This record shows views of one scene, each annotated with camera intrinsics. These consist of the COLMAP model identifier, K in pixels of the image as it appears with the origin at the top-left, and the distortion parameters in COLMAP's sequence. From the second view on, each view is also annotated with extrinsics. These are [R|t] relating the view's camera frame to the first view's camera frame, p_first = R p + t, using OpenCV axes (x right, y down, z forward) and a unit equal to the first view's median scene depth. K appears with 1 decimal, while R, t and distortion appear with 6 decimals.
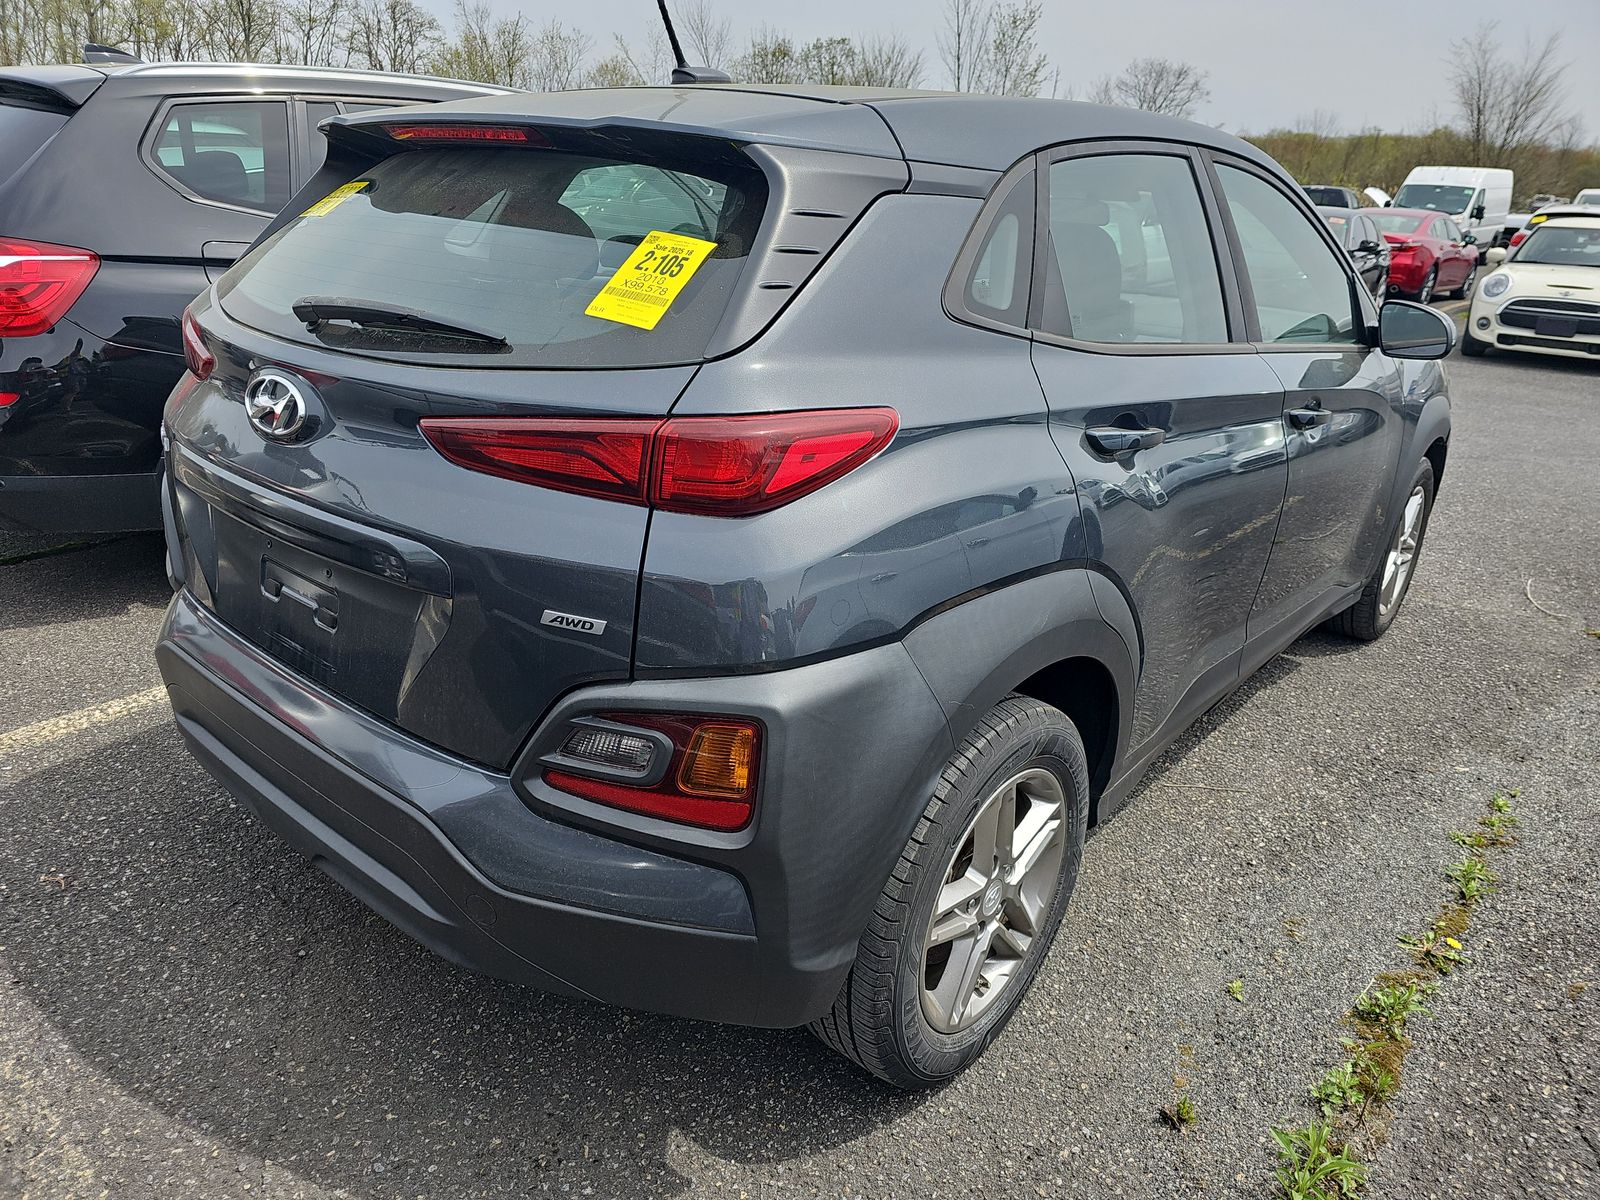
lens RADIAL K [[1048.6, 0, 800.0], [0, 1048.6, 600.0], [0, 0, 1]] dist [0.003759, 0.001677]
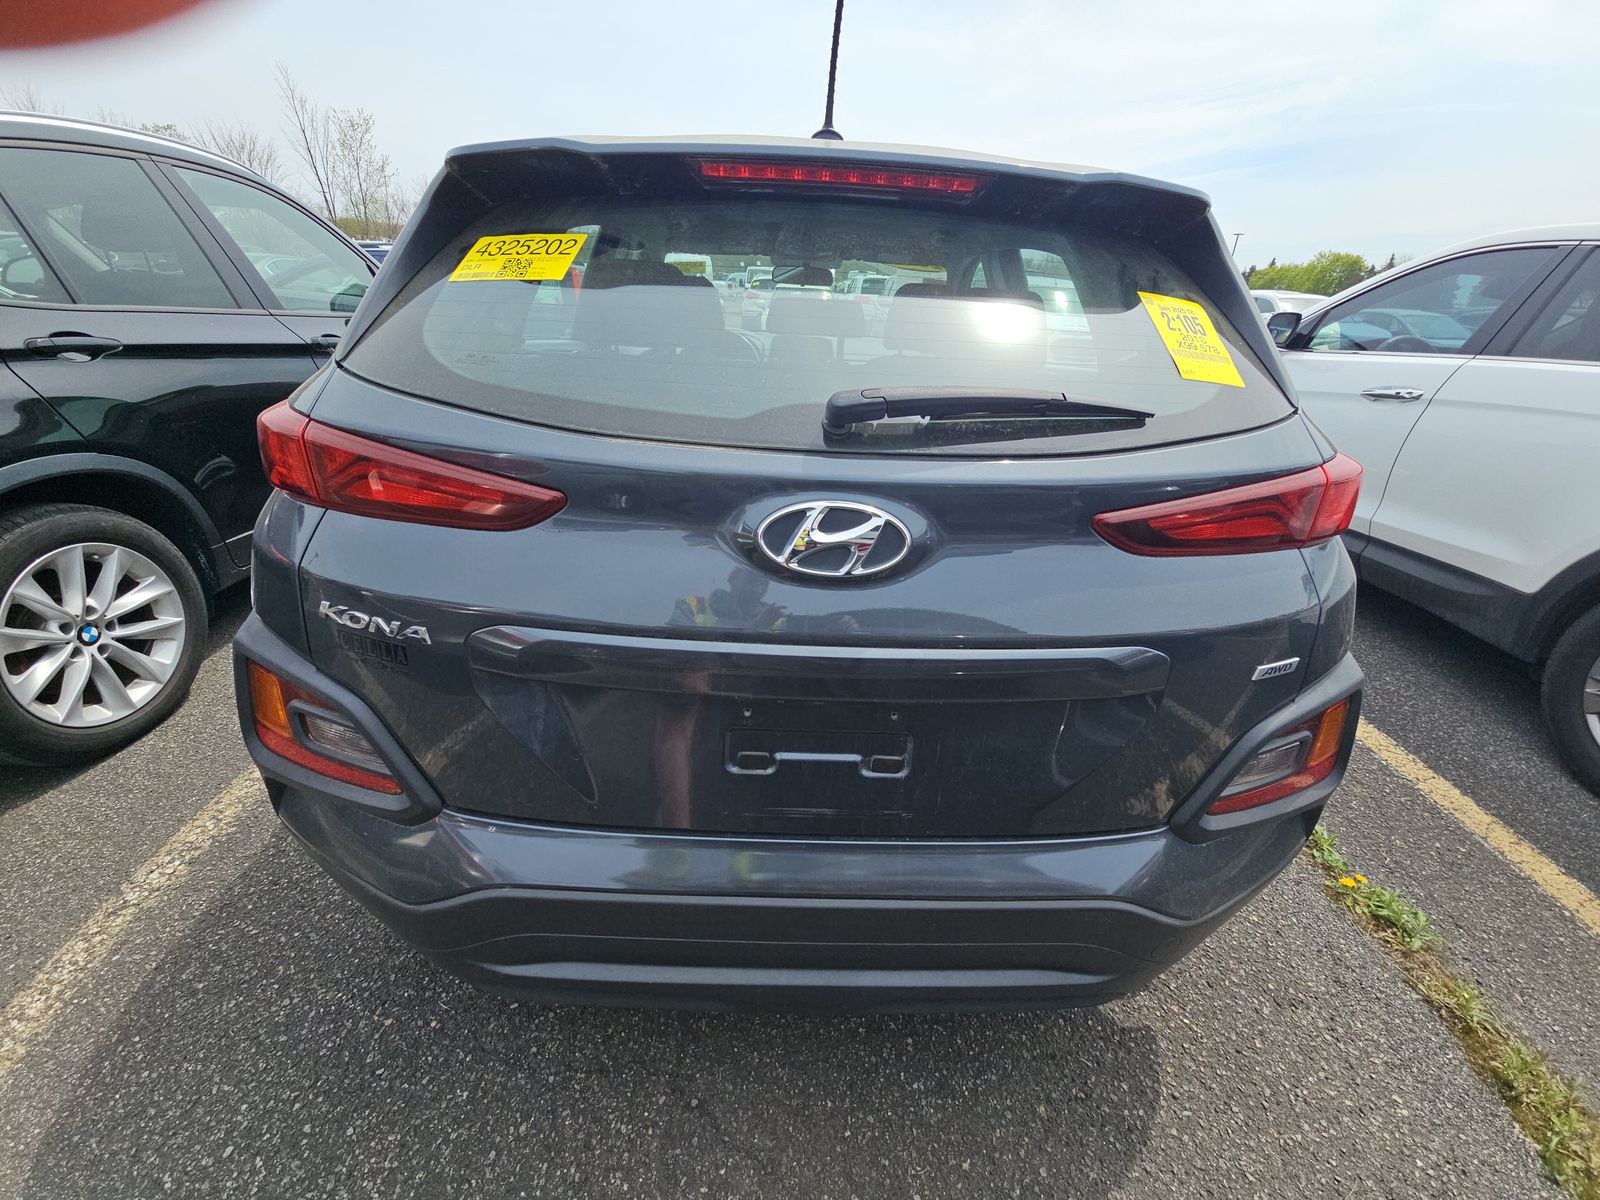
lens RADIAL K [[648.1, 0, 800.0], [0, 648.1, 600.0], [0, 0, 1]] dist [-0.002377, -0.000283]
pose [[0.760524, -0.293173, 0.579355, -0.768442], [0.227720, 0.956020, 0.184849, -0.226121], [-0.608068, -0.008652, 0.793838, 0.618985]]
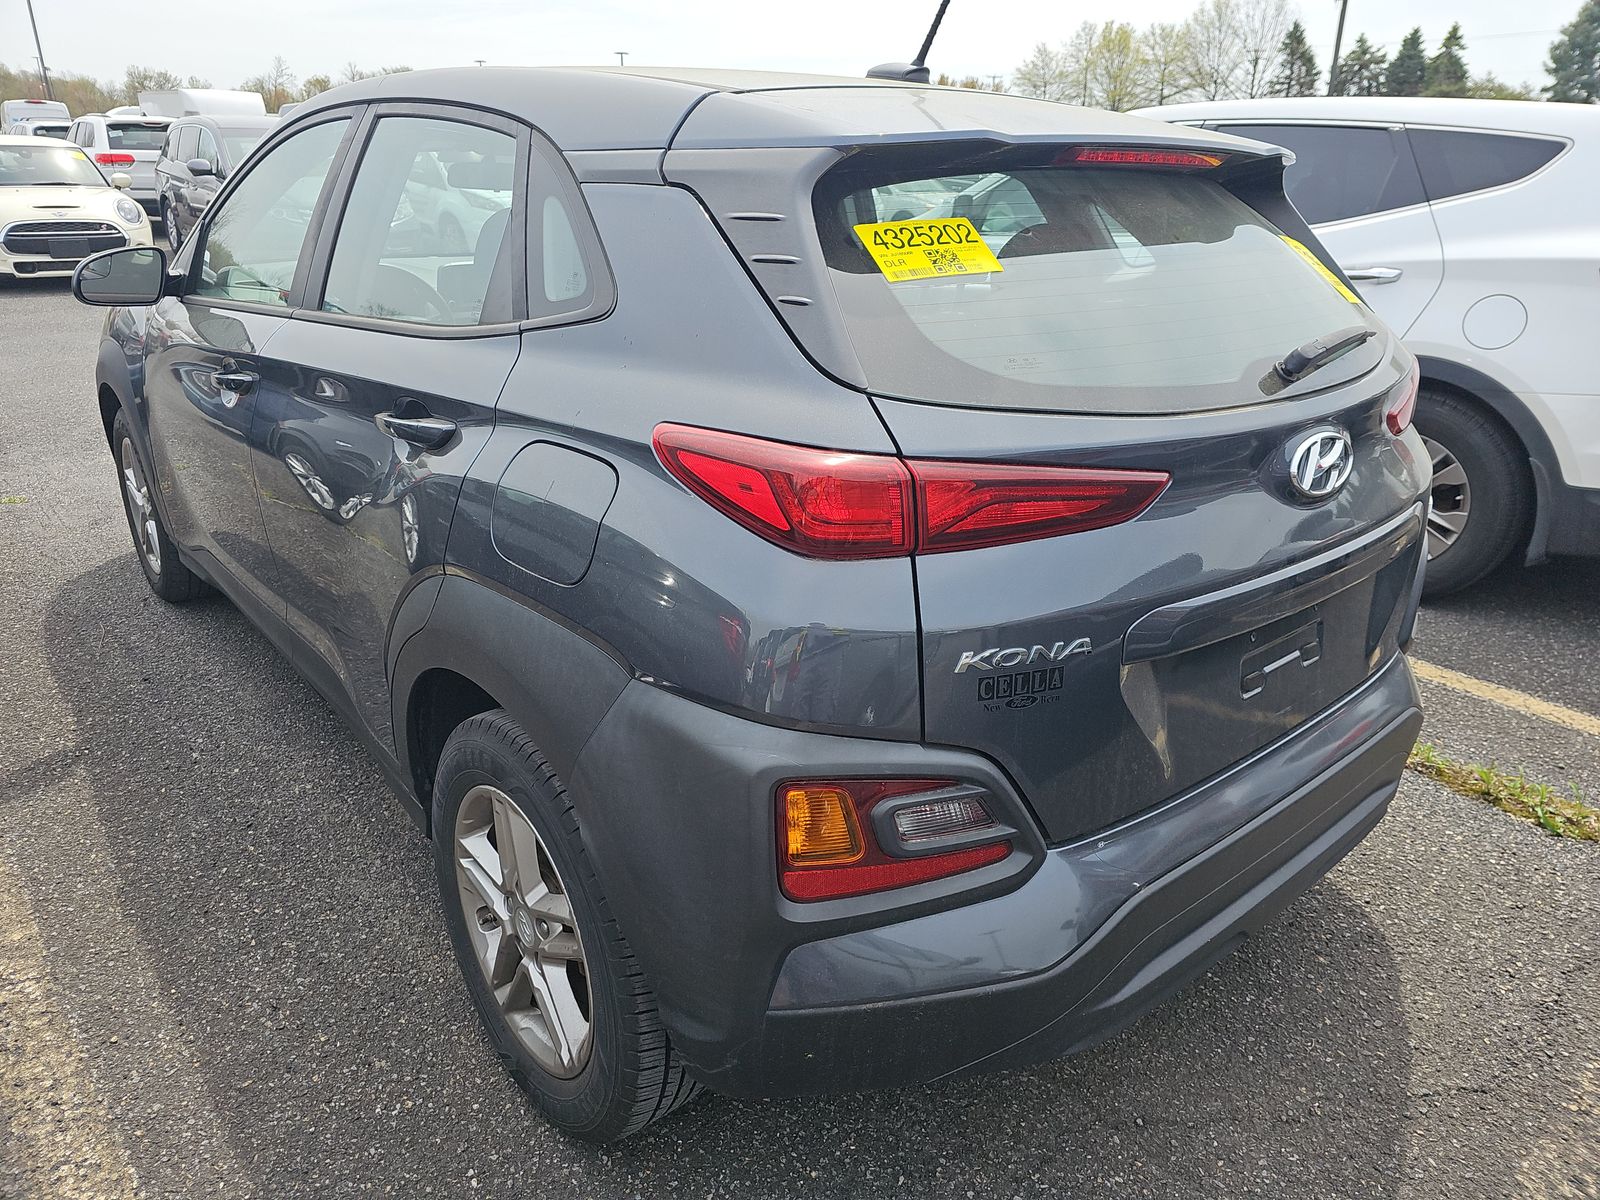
lens RADIAL K [[1048.6, 0, 800.0], [0, 1048.6, 600.0], [0, 0, 1]] dist [0.003759, 0.001677]
pose [[0.181811, -0.409639, 0.893947, -1.412605], [0.346028, 0.877605, 0.331775, -0.528172], [-0.920440, 0.249010, 0.301305, 1.128070]]
